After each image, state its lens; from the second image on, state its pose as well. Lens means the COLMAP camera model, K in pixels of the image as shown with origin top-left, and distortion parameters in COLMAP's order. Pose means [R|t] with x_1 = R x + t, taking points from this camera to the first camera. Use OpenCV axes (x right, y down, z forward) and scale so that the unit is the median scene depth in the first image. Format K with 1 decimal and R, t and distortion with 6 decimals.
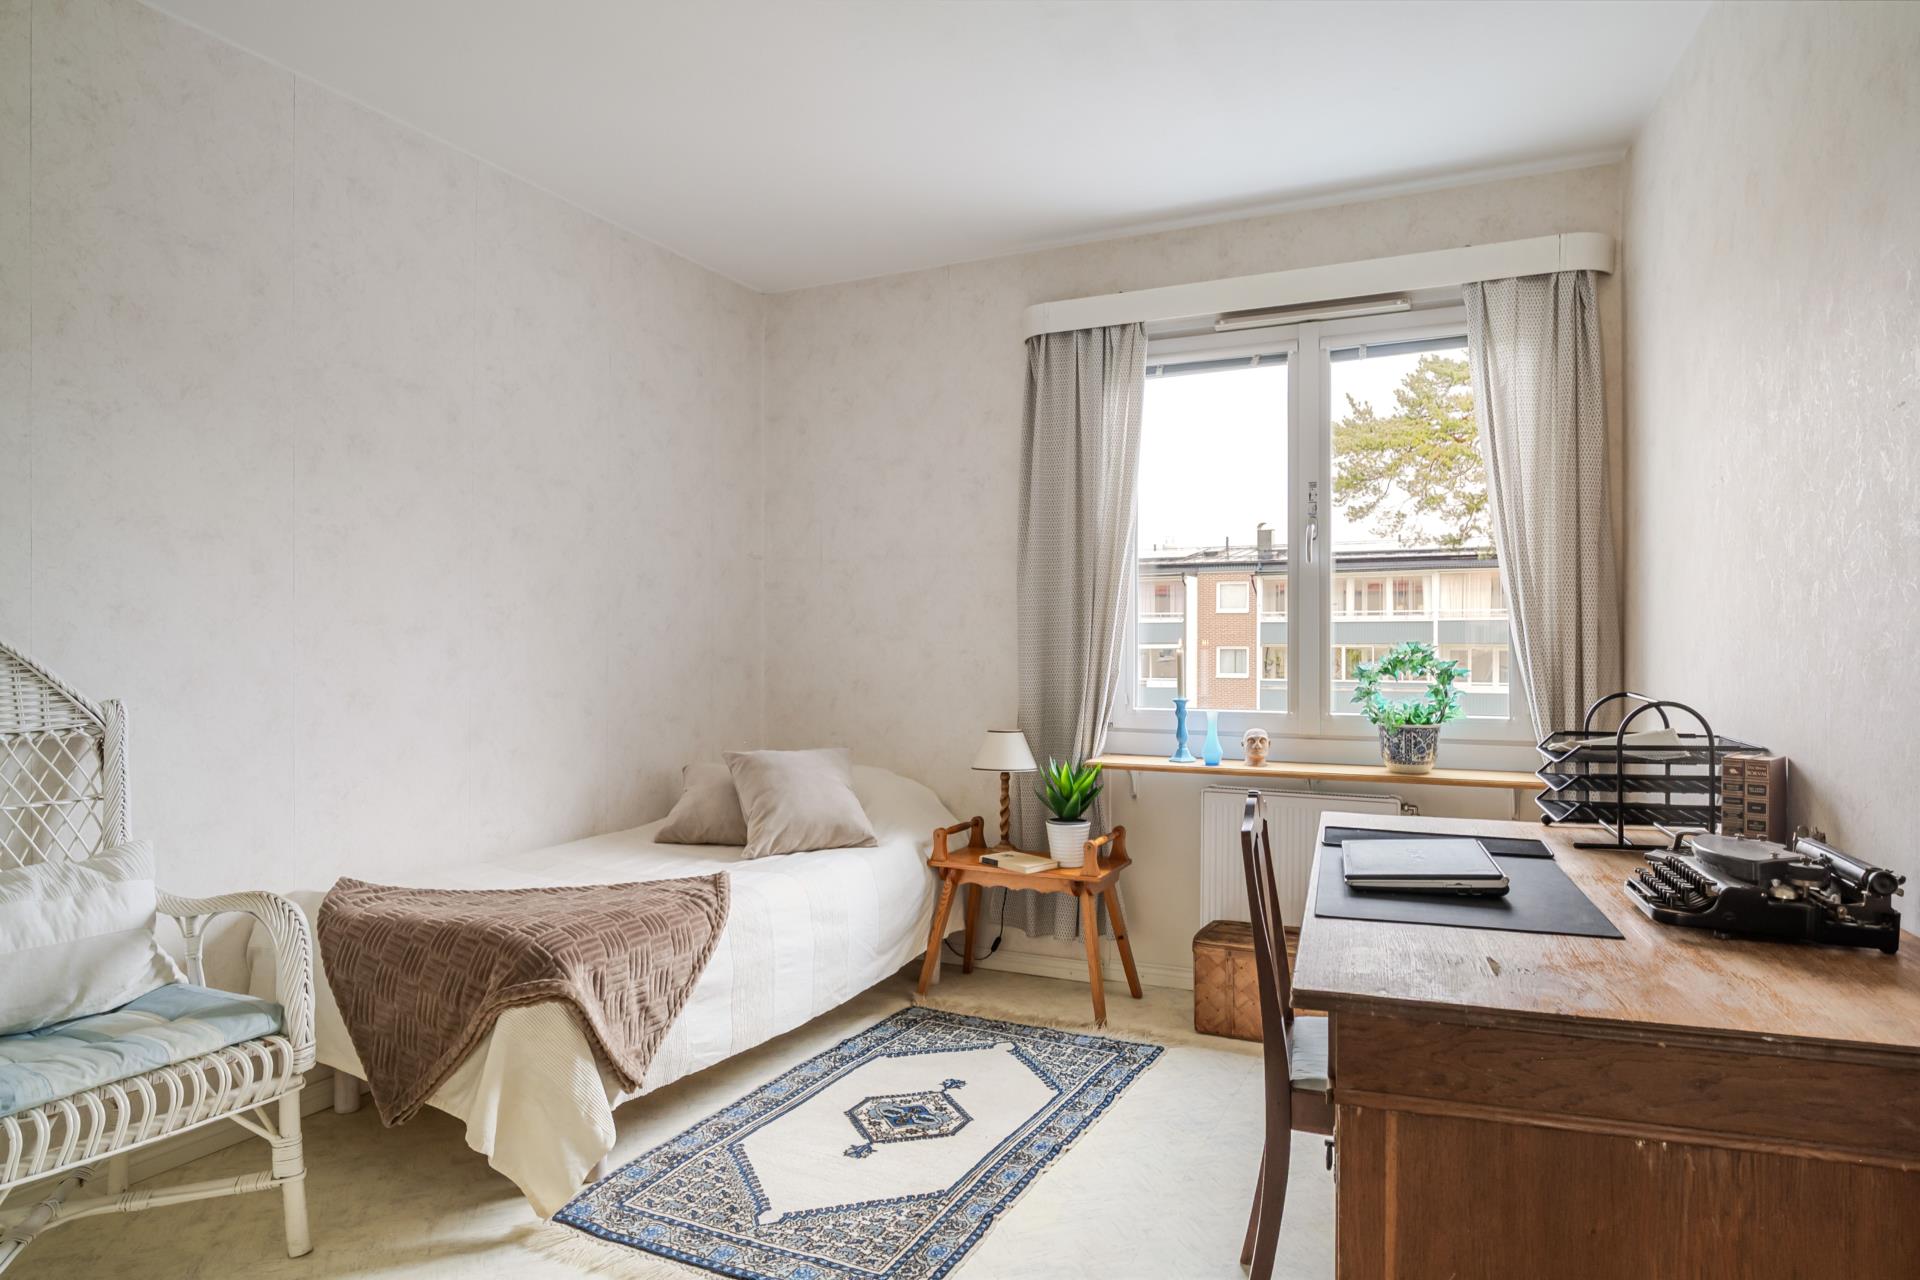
lens RADIAL K [[1150.7, 0, 960.0], [0, 1150.7, 640.0], [0, 0, 1]] dist [-0.000756, 0.000264]
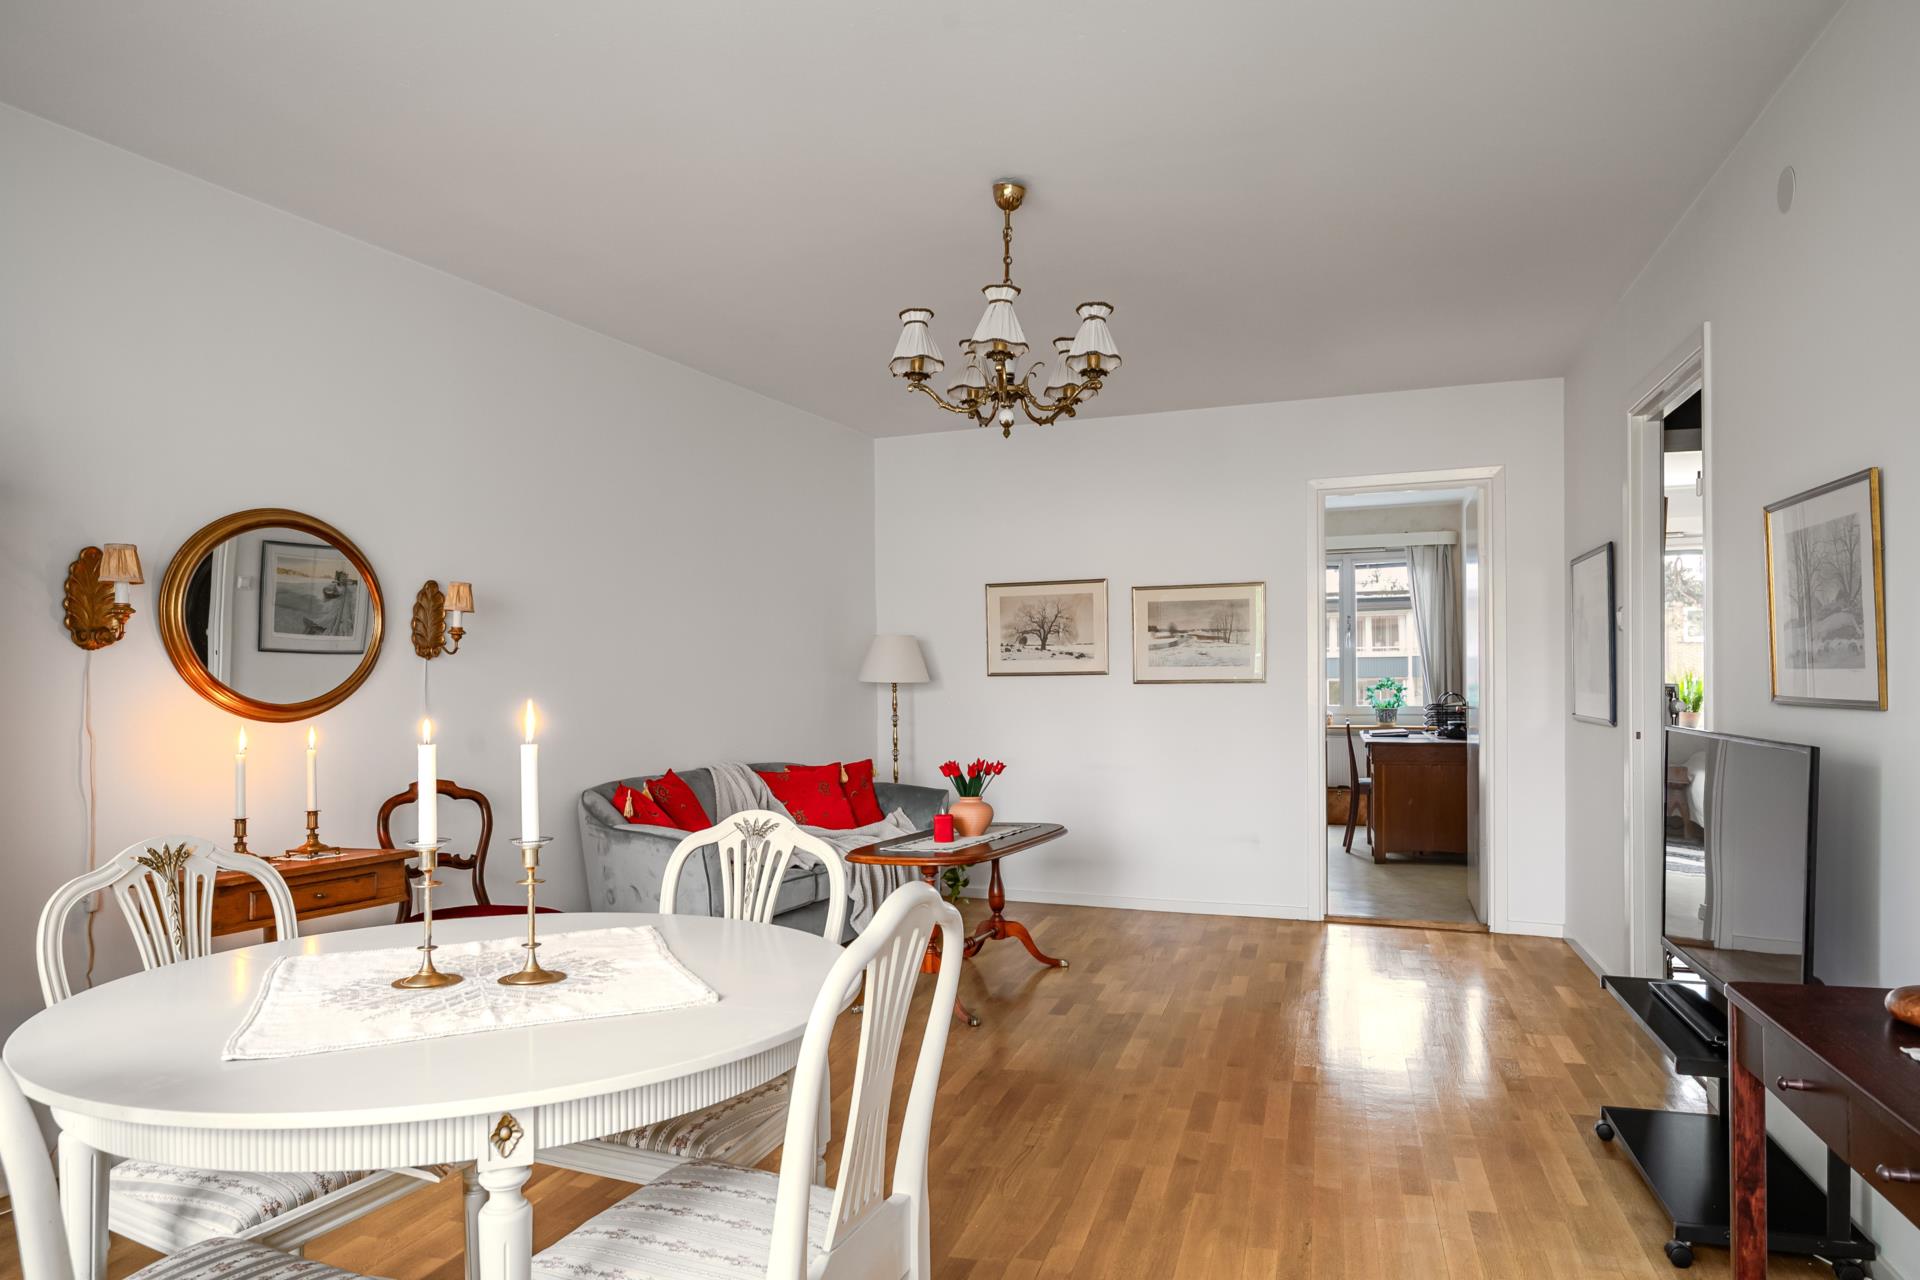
lens RADIAL K [[1242.9, 0, 964.2], [0, 1242.9, 679.7], [0, 0, 1]] dist [-0.000261, -0.000399]
pose [[0.998975, -0.009036, 0.044361, -0.717594], [0.008900, 0.999955, 0.003268, -0.011962], [-0.044388, -0.002869, 0.999010, -1.843396]]
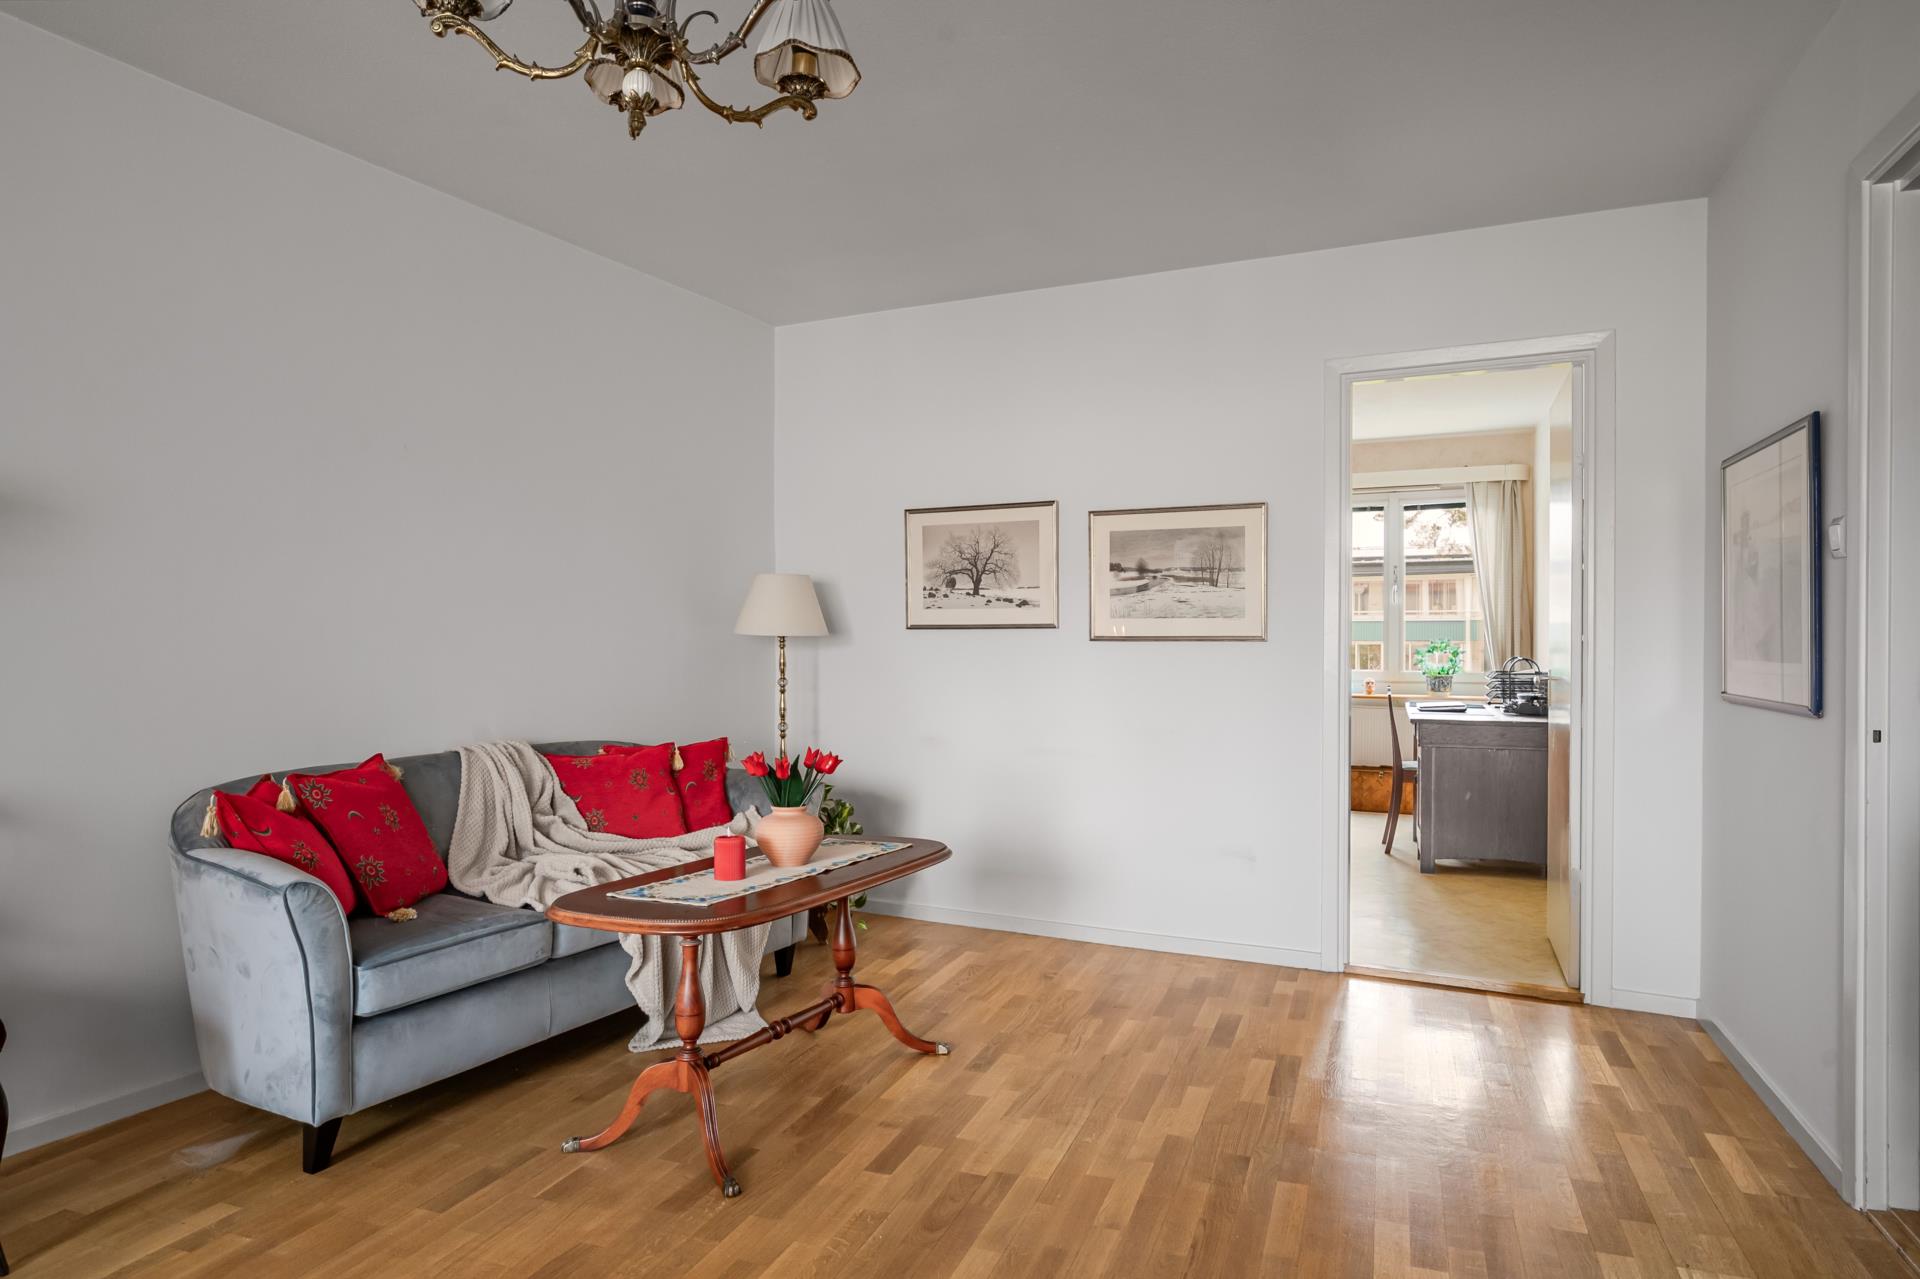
lens RADIAL K [[1150.7, 0, 960.0], [0, 1150.7, 639.5], [0, 0, 1]] dist [-0.000756, 0.000264]
pose [[0.999652, 0.001987, -0.026317, -0.490513], [-0.001905, 0.999993, 0.003168, -0.002604], [0.026323, -0.003117, 0.999649, -1.281102]]
